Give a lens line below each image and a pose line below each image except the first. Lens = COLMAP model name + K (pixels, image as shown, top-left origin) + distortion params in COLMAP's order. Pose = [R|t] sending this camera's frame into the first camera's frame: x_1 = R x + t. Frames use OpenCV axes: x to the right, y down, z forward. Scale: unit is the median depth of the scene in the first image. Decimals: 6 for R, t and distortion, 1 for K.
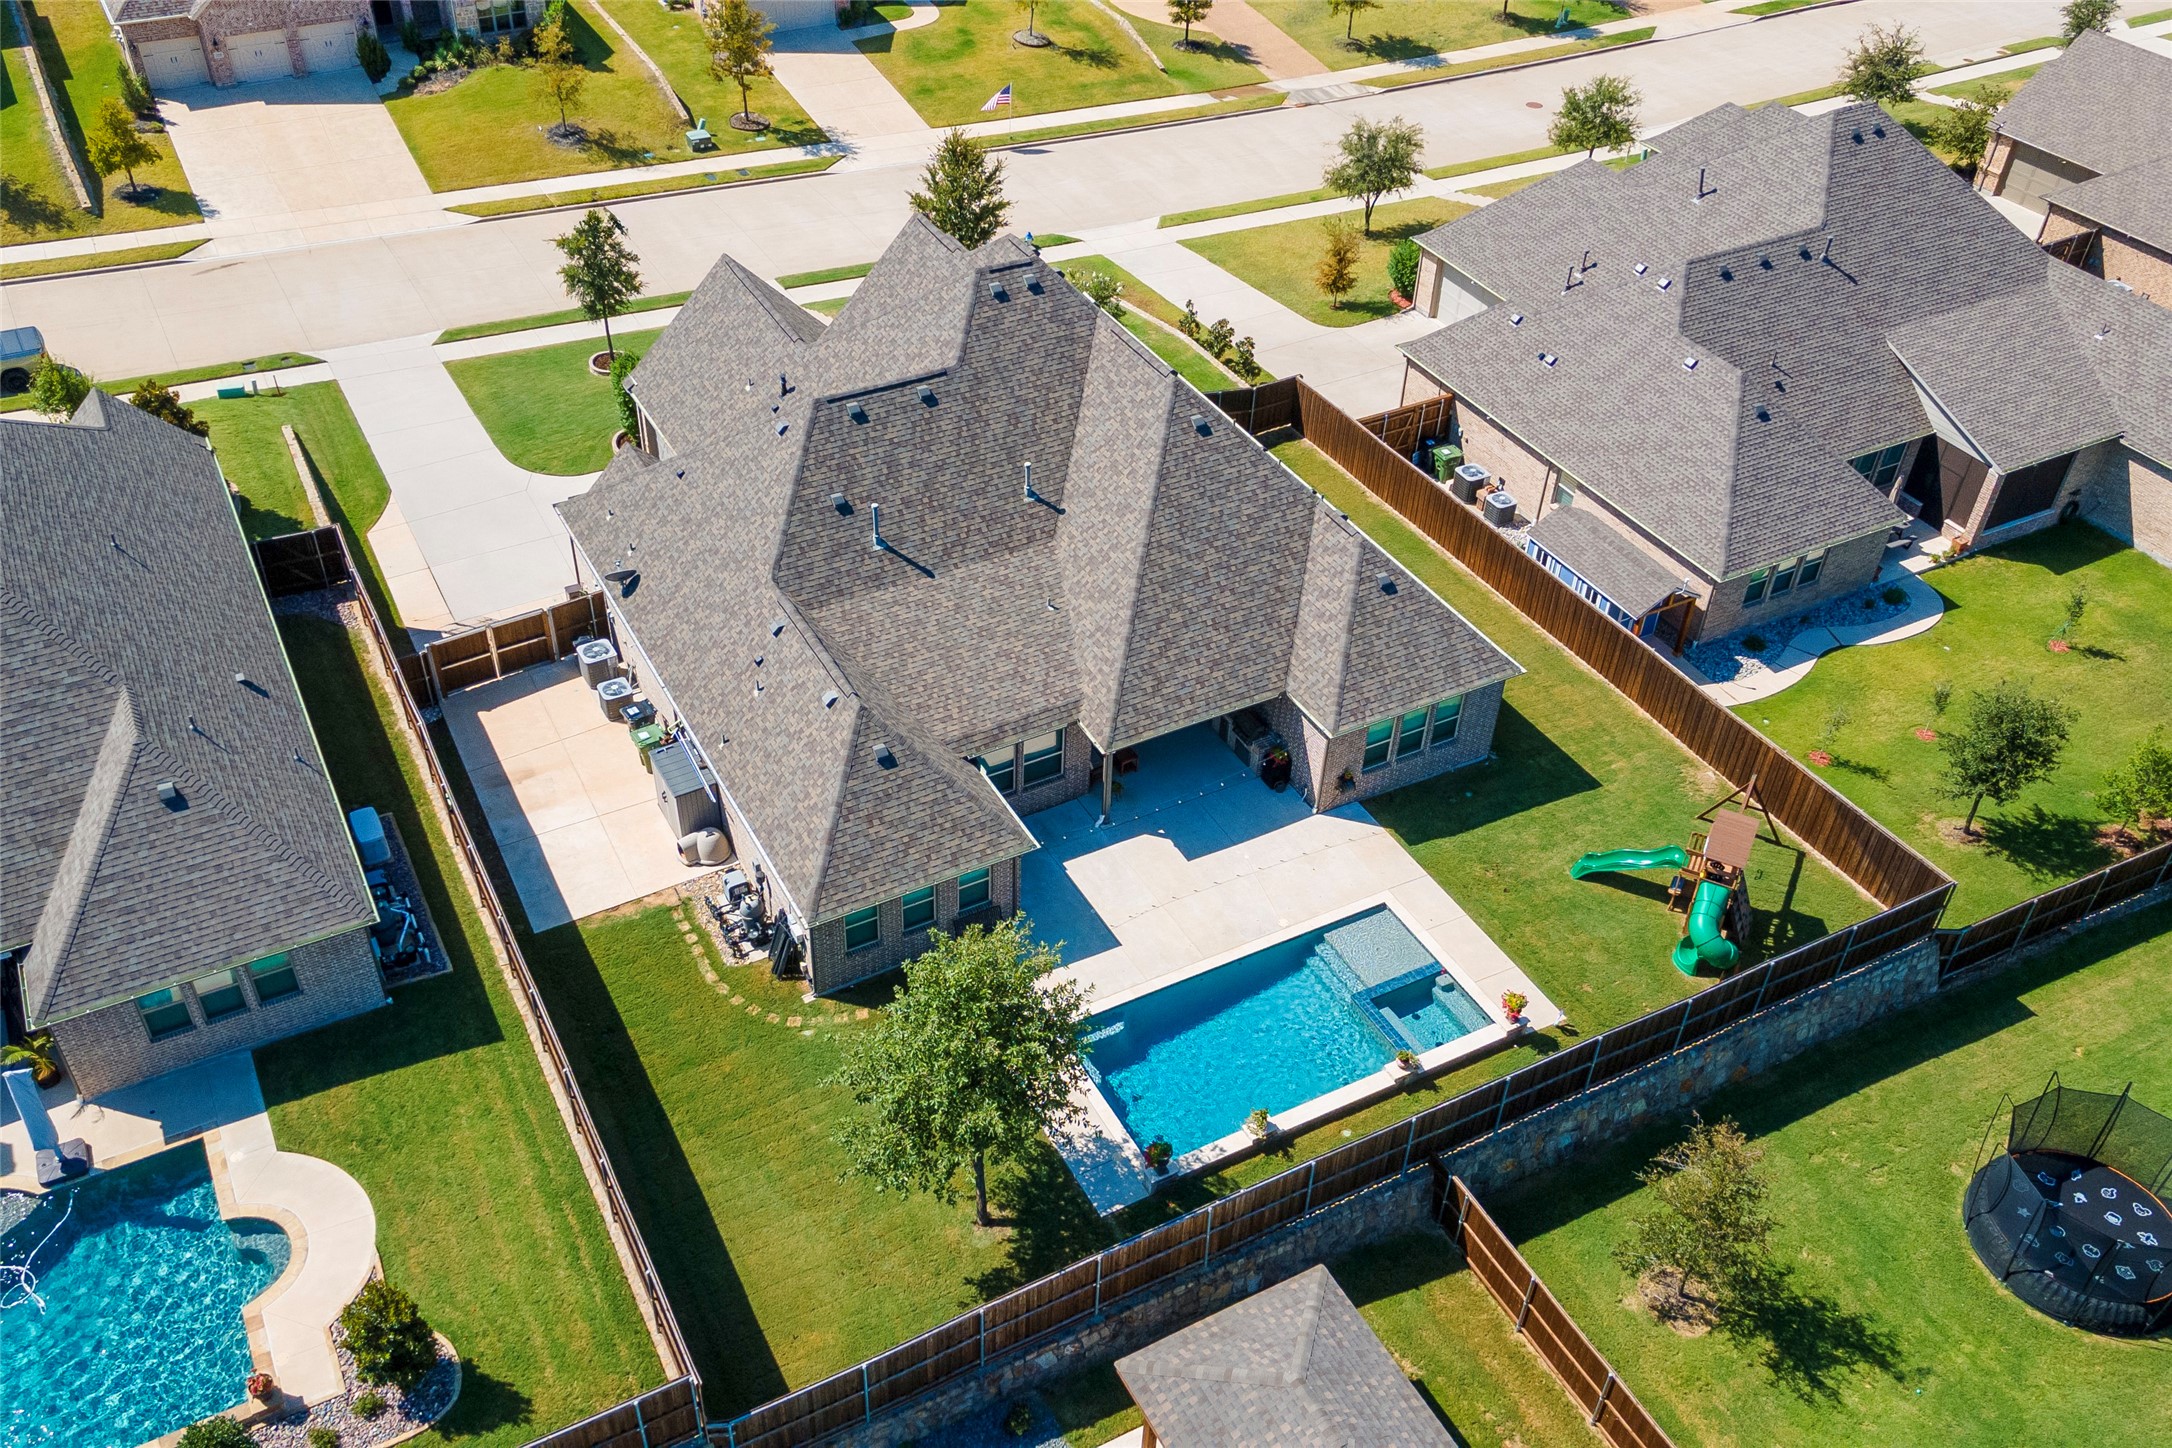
lens RADIAL K [[1865.2, 0, 1085.7], [0, 1865.2, 729.8], [0, 0, 1]] dist [-0.008517, 0.001123]
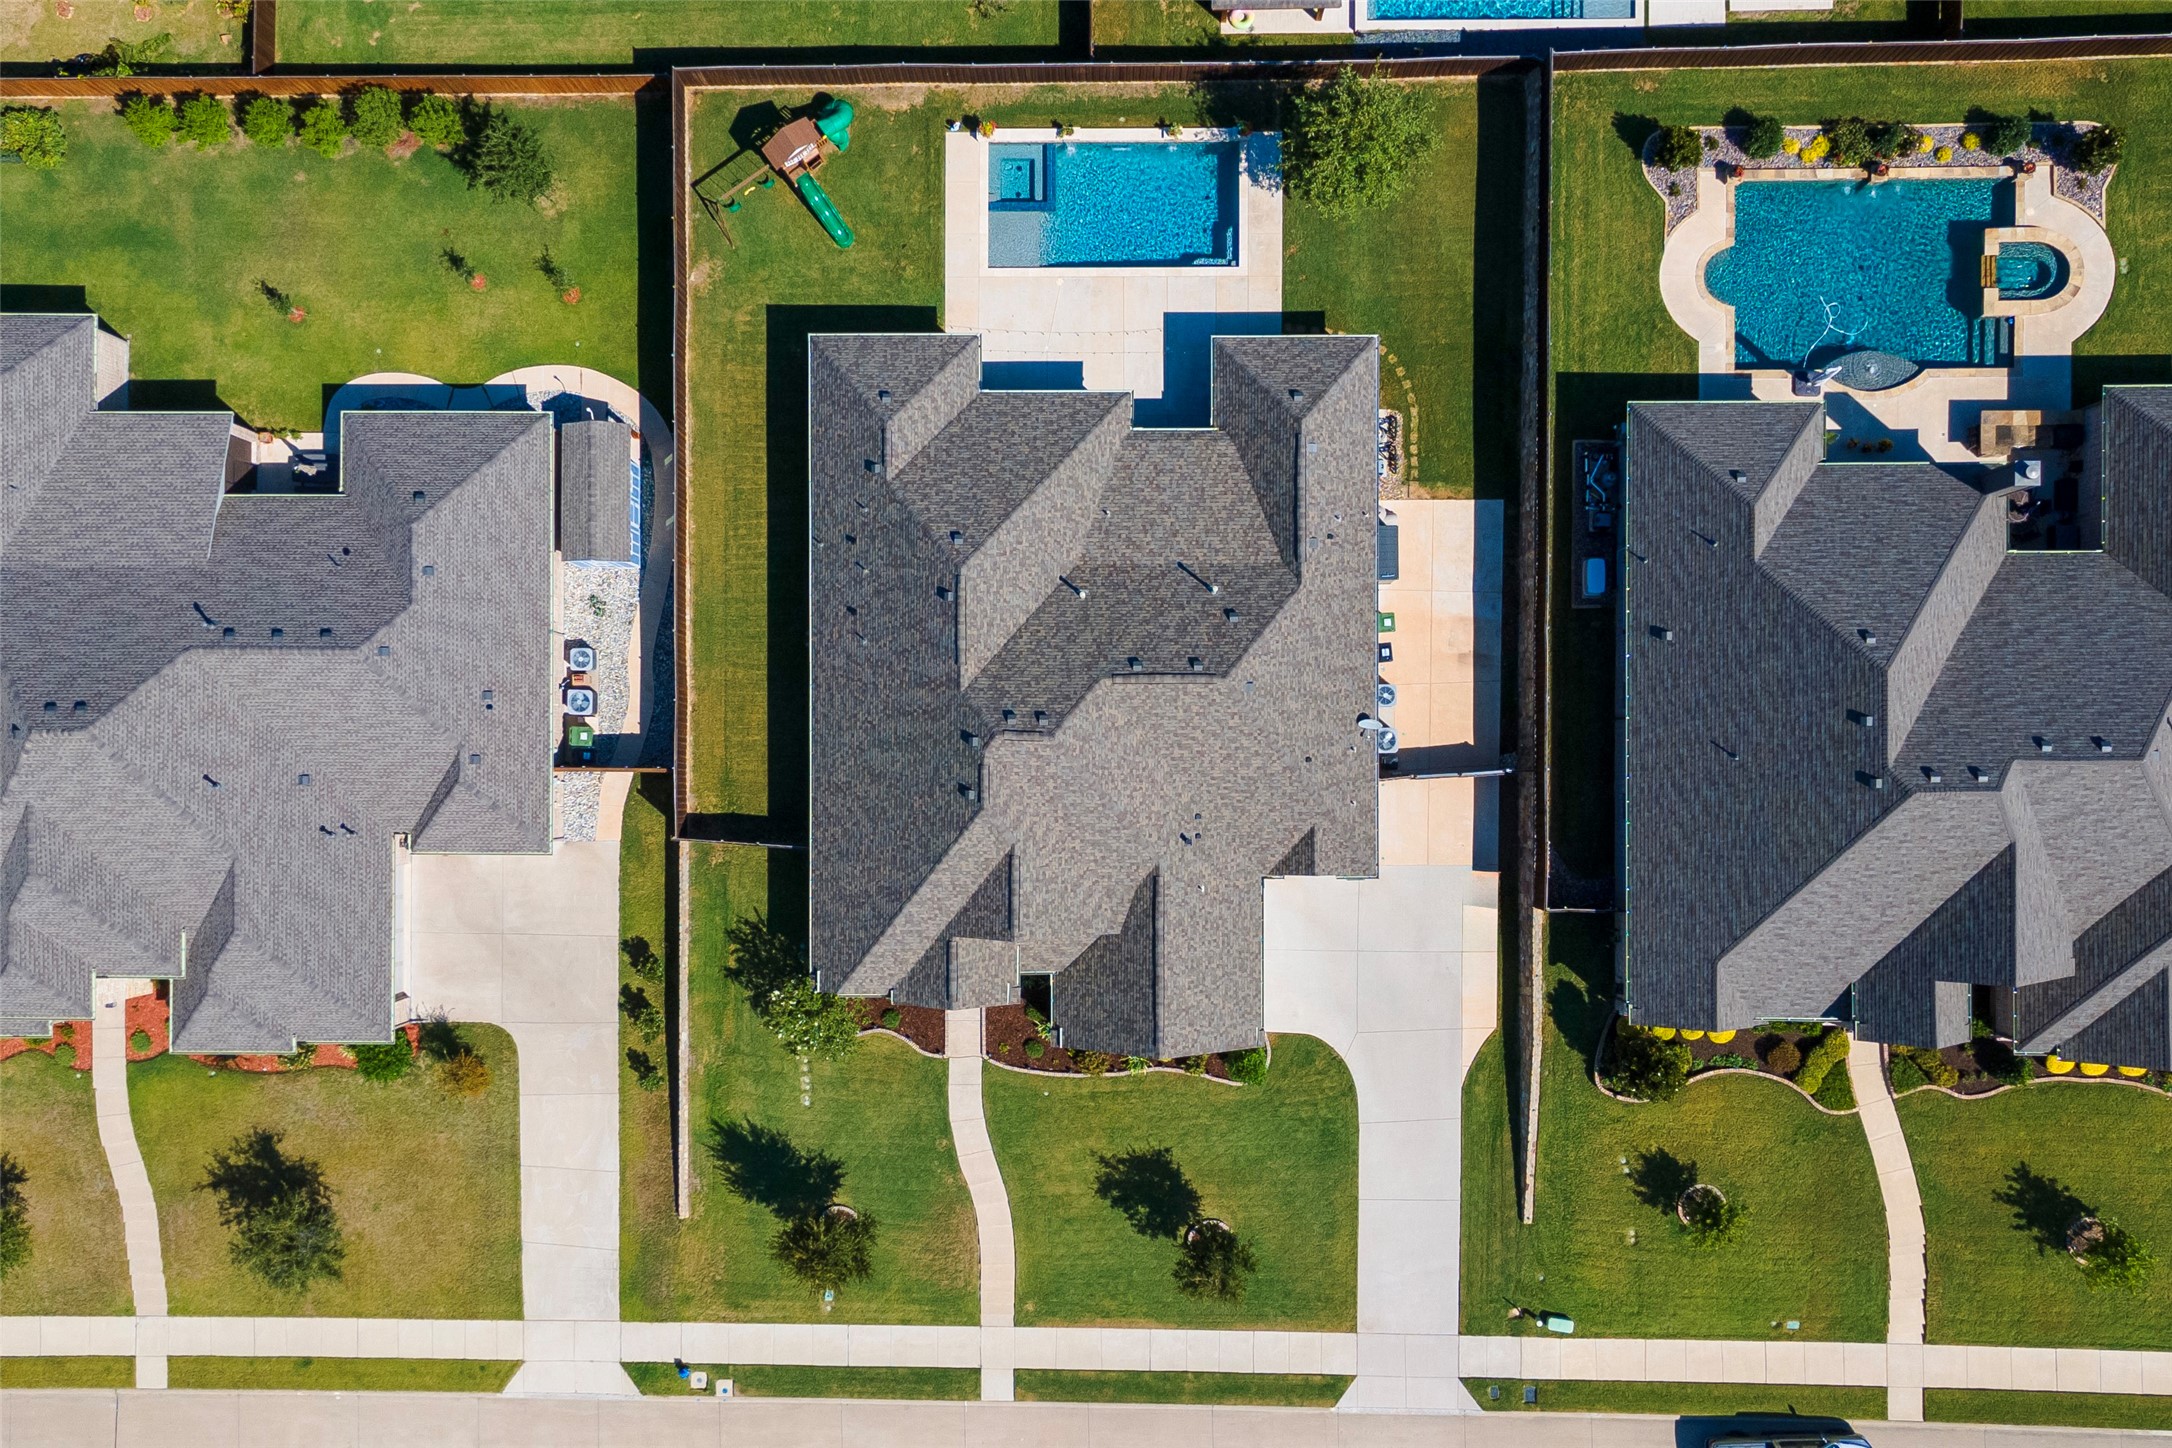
lens RADIAL K [[1865.2, 0, 1073.0], [0, 1865.2, 724.9], [0, 0, 1]] dist [-0.008517, 0.001123]
pose [[-0.879581, -0.475737, 0.003488, -0.078763], [0.318330, -0.583075, 0.747455, -1.230953], [-0.353559, 0.658557, 0.664303, 0.235079]]
